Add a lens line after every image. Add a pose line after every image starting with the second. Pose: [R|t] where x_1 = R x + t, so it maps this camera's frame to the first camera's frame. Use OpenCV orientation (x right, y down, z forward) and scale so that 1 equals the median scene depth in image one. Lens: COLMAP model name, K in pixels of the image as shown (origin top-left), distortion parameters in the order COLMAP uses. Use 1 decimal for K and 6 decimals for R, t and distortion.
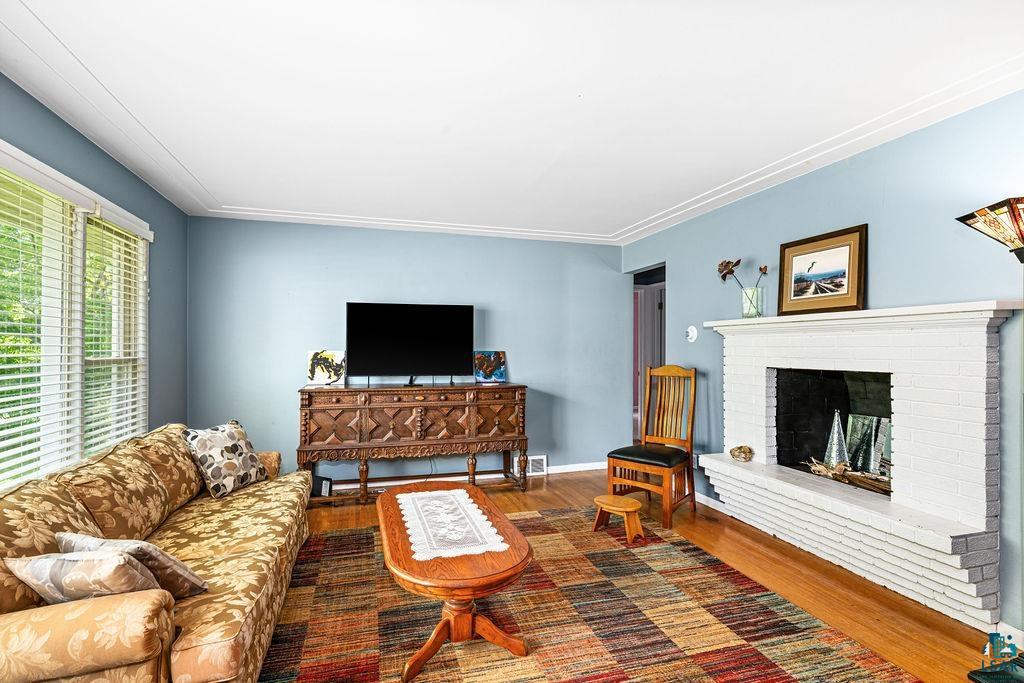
lens RADIAL K [[504.2, 0, 509.3], [0, 504.2, 345.2], [0, 0, 1]] dist [-0.003862, 0.002708]
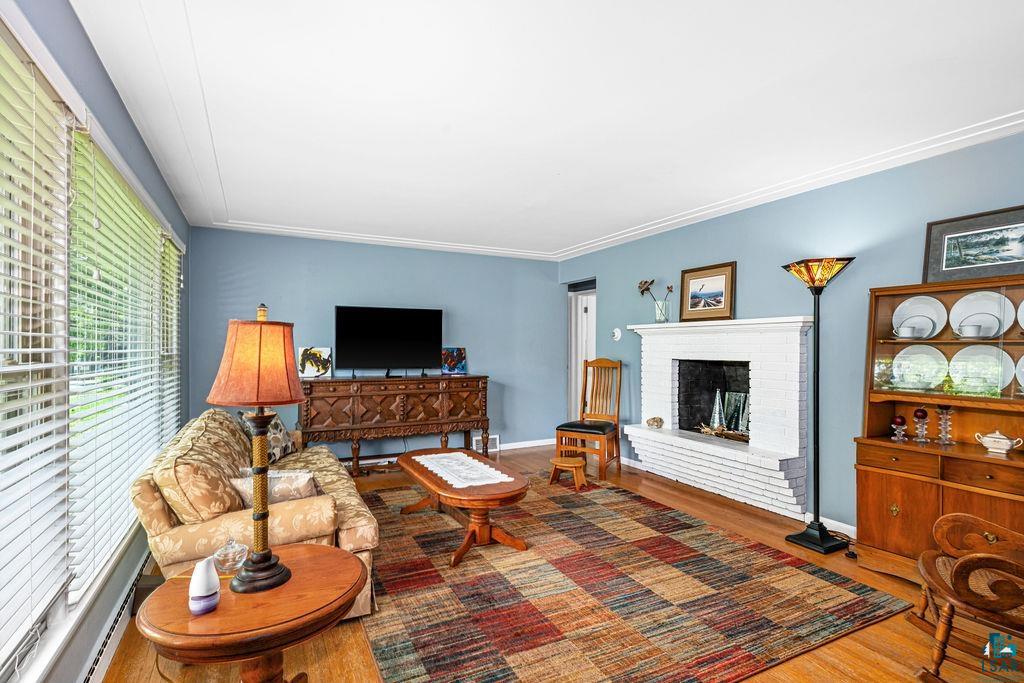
lens RADIAL K [[504.2, 0, 515.4], [0, 504.2, 345.3], [0, 0, 1]] dist [-0.003862, 0.002708]
pose [[0.983043, -0.000133, 0.183377, -0.179092], [-0.000803, 0.999987, 0.005027, -0.000460], [-0.183375, -0.005089, 0.983030, -0.304098]]
